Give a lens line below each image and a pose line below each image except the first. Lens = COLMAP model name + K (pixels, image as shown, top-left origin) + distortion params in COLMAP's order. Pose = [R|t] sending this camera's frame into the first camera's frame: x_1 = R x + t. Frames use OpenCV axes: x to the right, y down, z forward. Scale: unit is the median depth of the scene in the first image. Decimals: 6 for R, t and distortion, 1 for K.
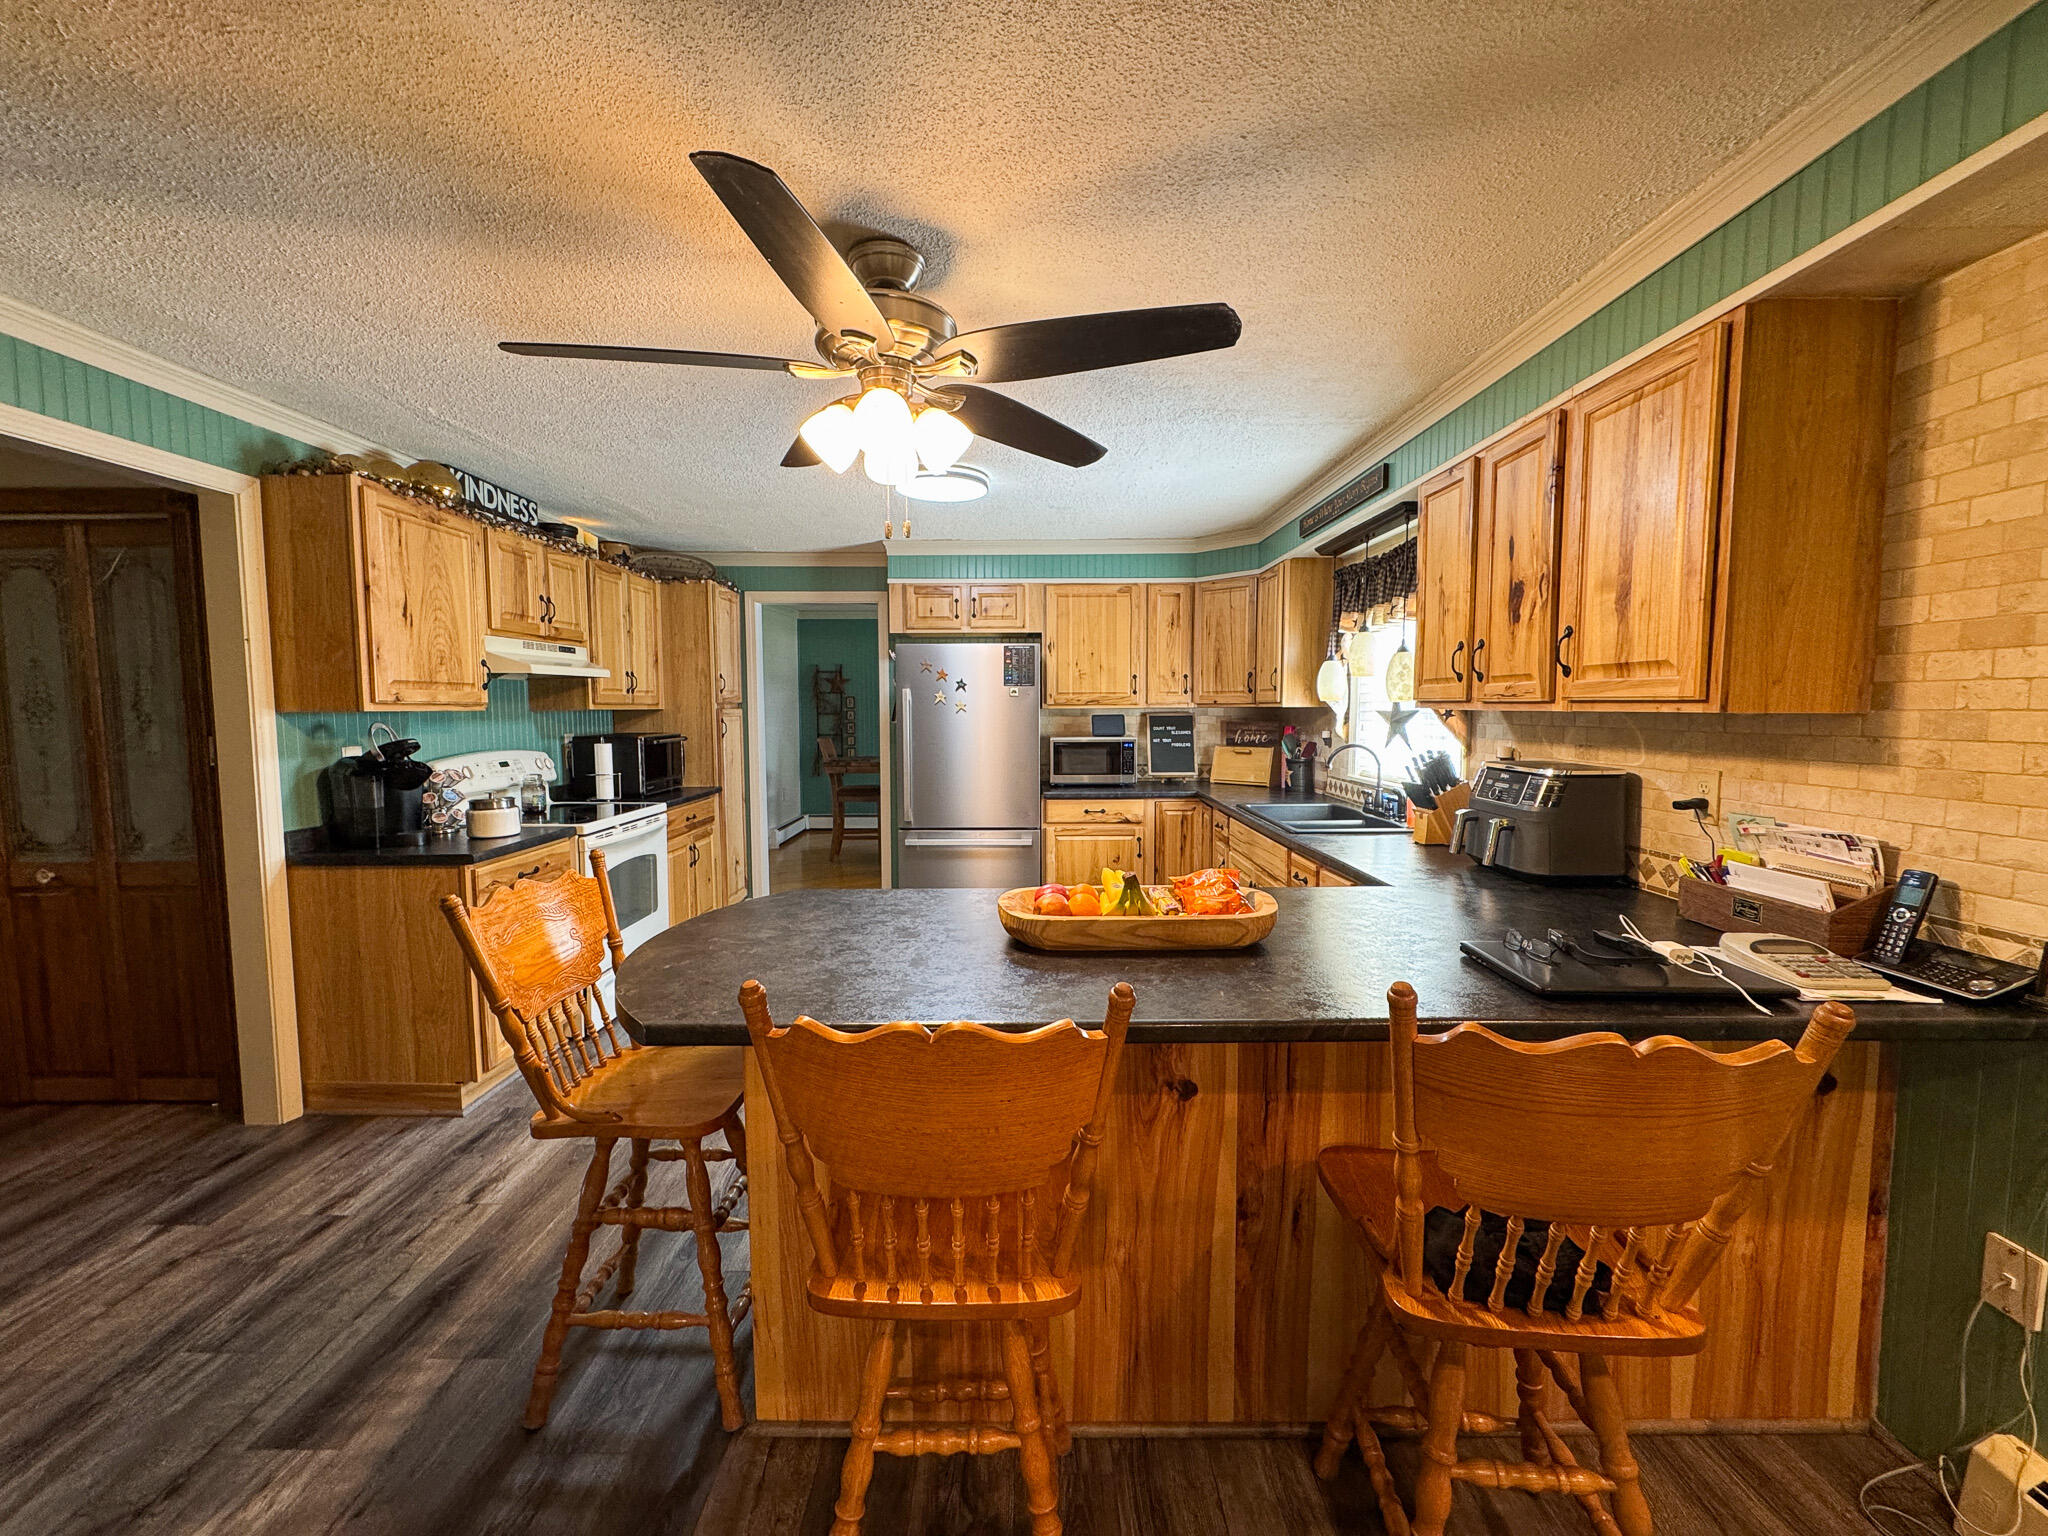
lens RADIAL K [[819.2, 0, 1024.0], [0, 819.2, 768.0], [0, 0, 1]] dist [-0.000252, -0.000184]
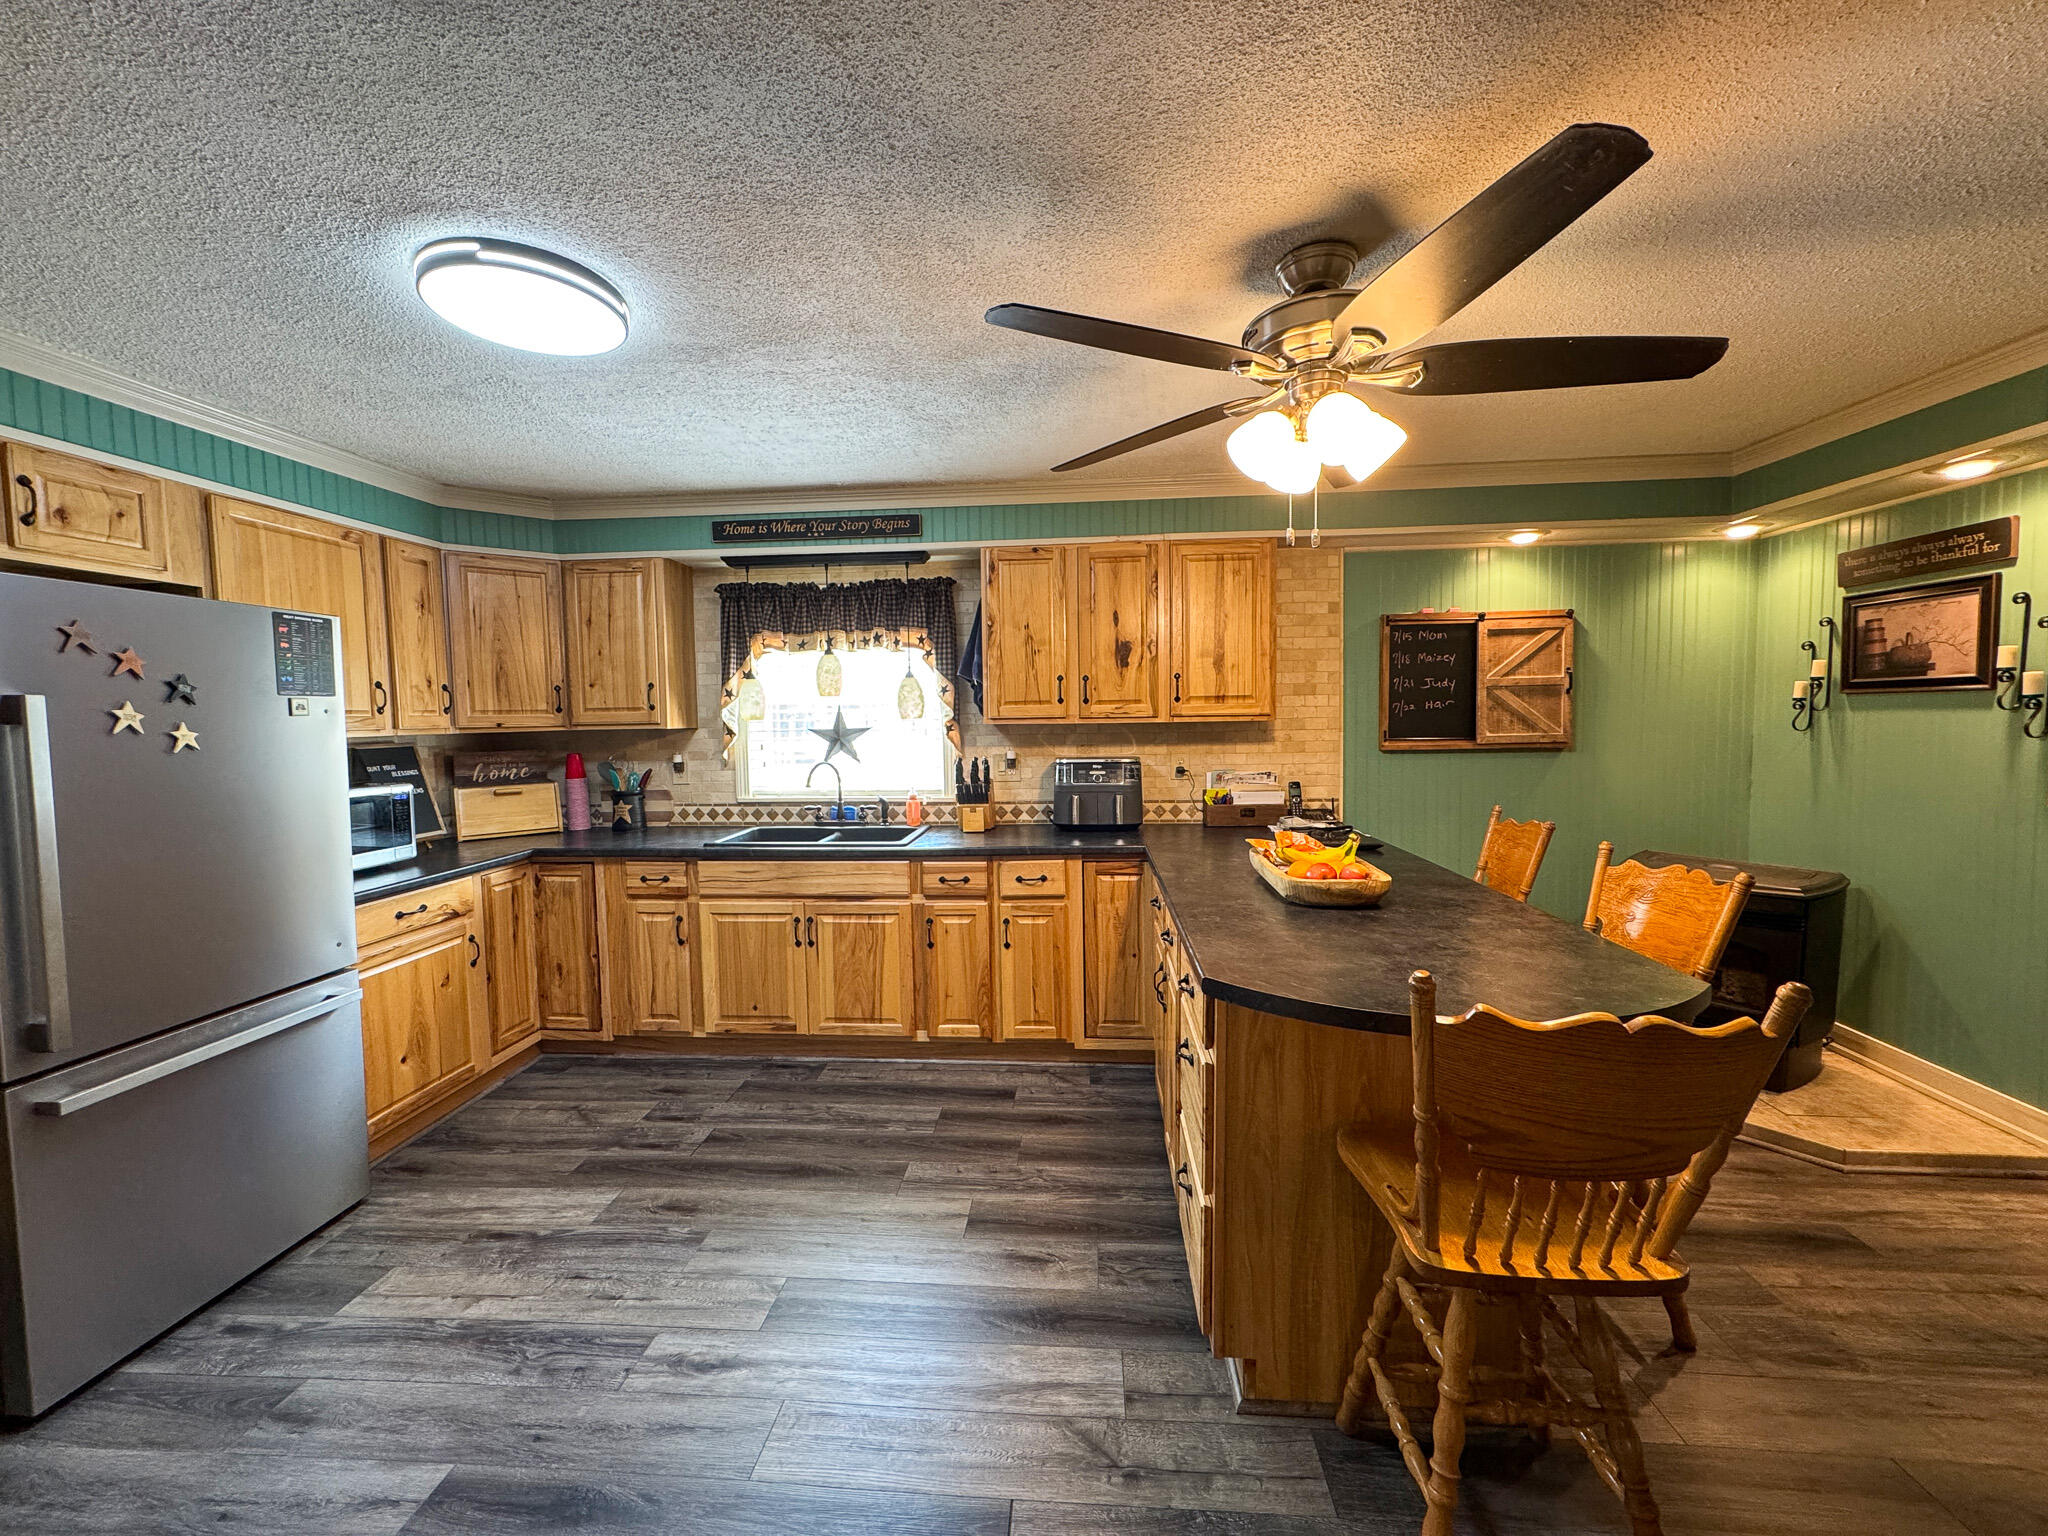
lens RADIAL K [[819.2, 0, 1024.0], [0, 819.2, 768.0], [0, 0, 1]] dist [-0.000252, -0.000184]
pose [[0.073094, -0.063558, 0.995298, -1.035941], [0.092264, 0.994119, 0.056707, -0.095454], [-0.993048, 0.087685, 0.078528, 1.128937]]
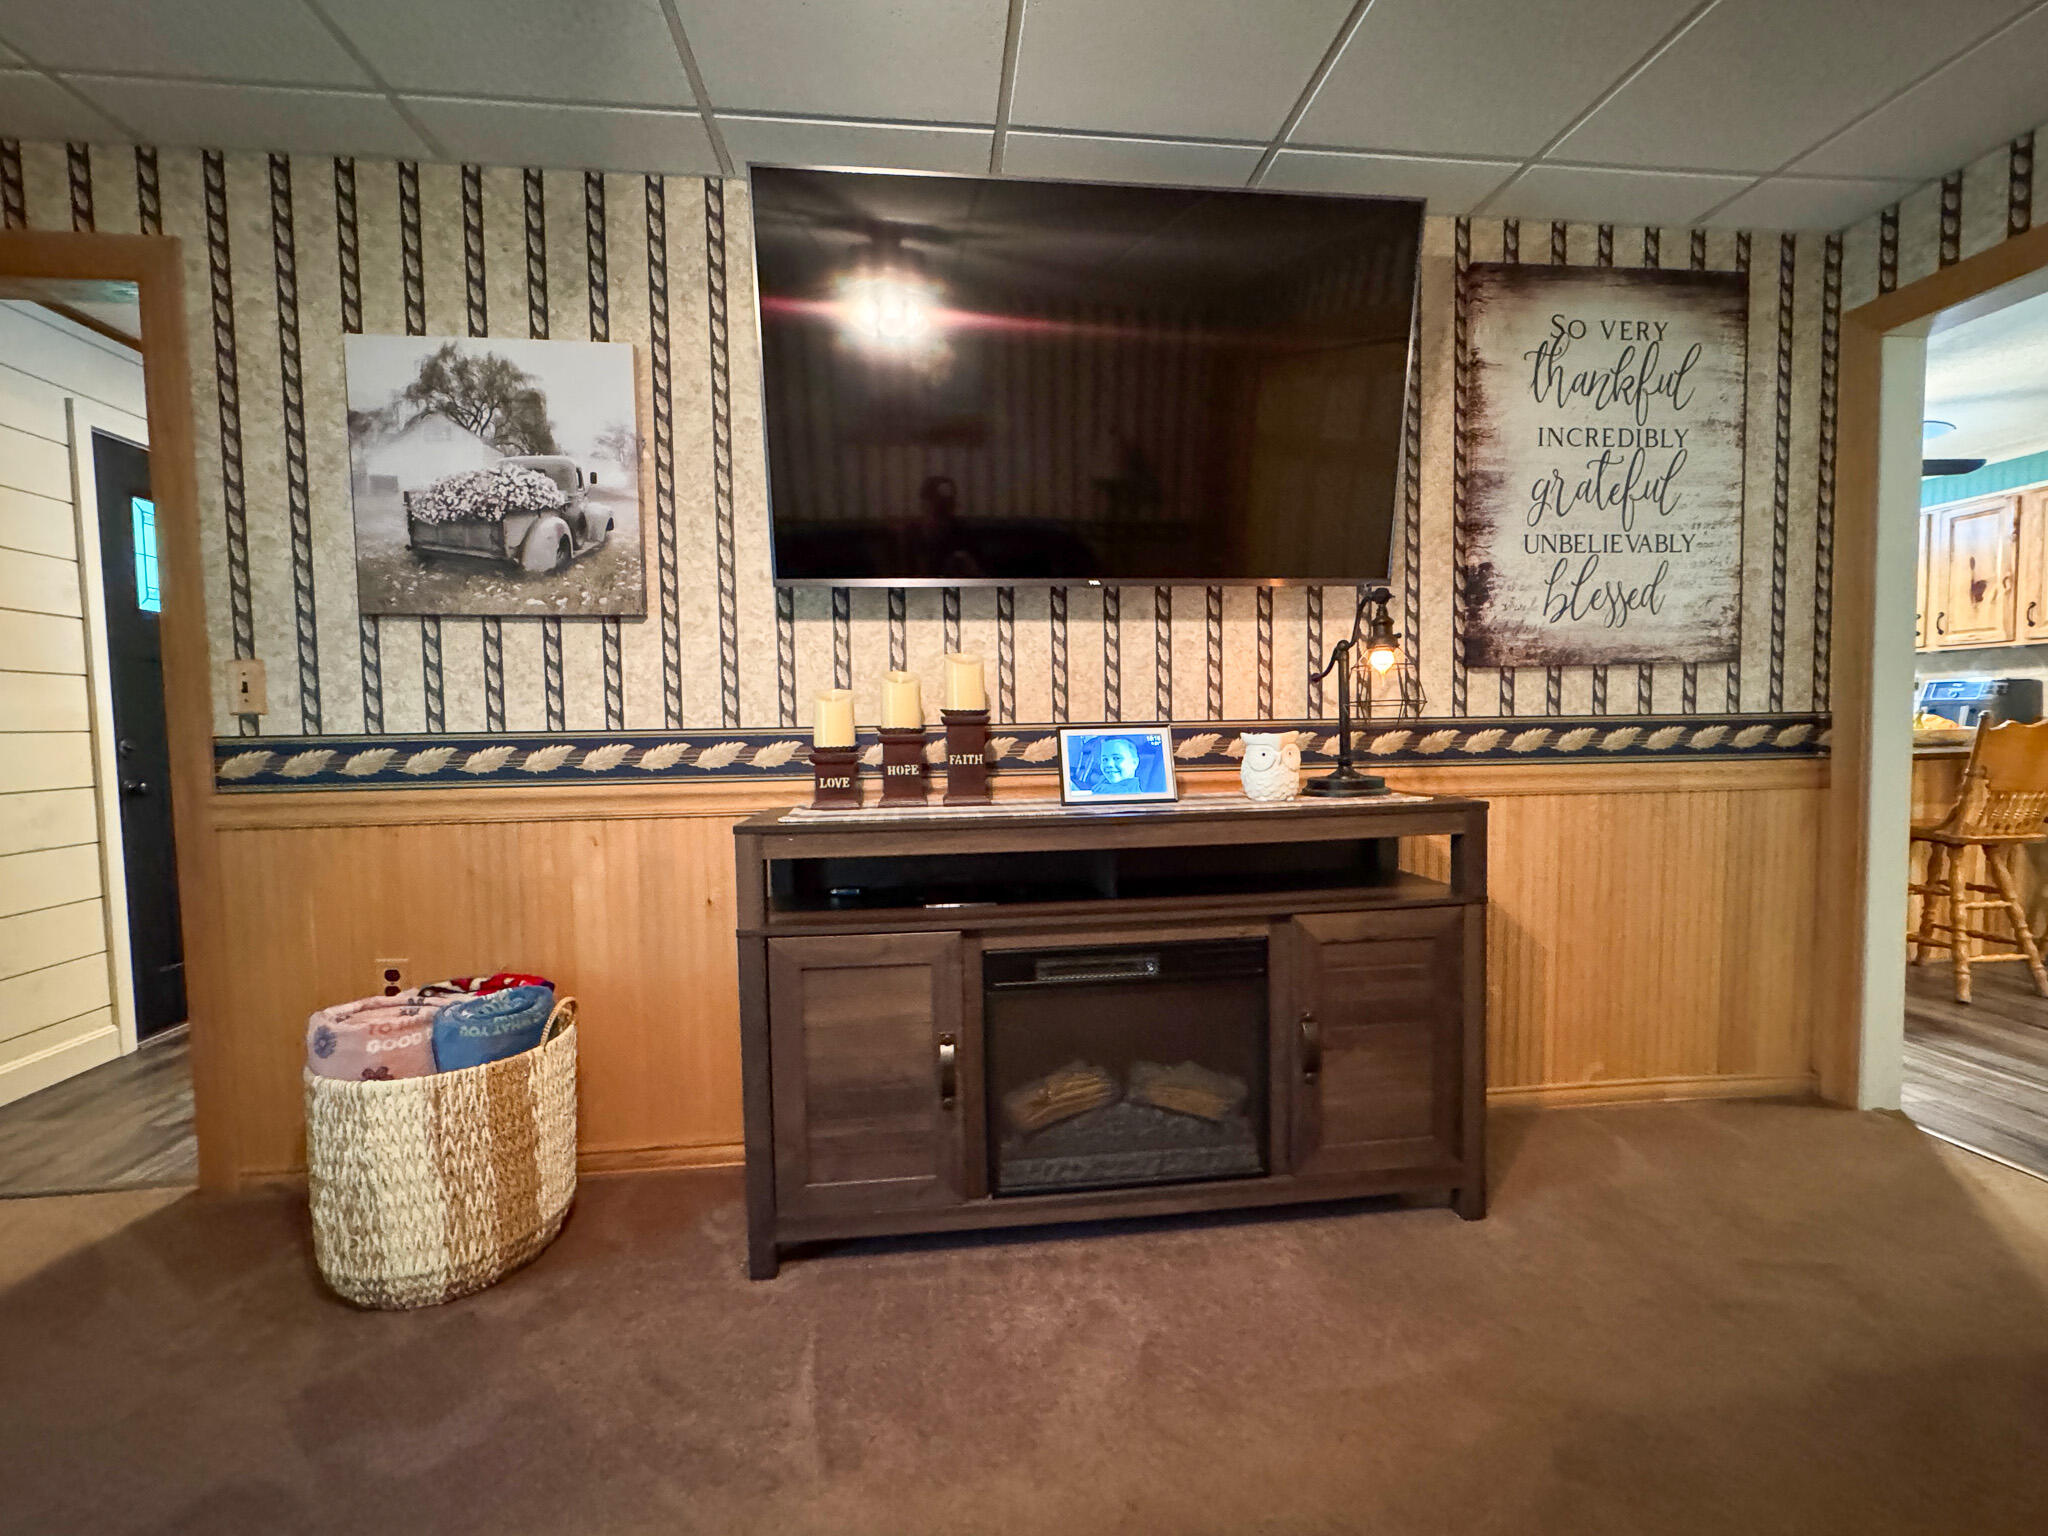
lens RADIAL K [[819.2, 0, 1024.0], [0, 819.2, 768.0], [0, 0, 1]] dist [-0.000252, -0.000184]
pose [[0.992782, -0.020936, 0.118094, -1.943137], [0.023614, 0.999494, -0.021322, 0.209508], [-0.117588, 0.023956, 0.992774, -0.665870]]
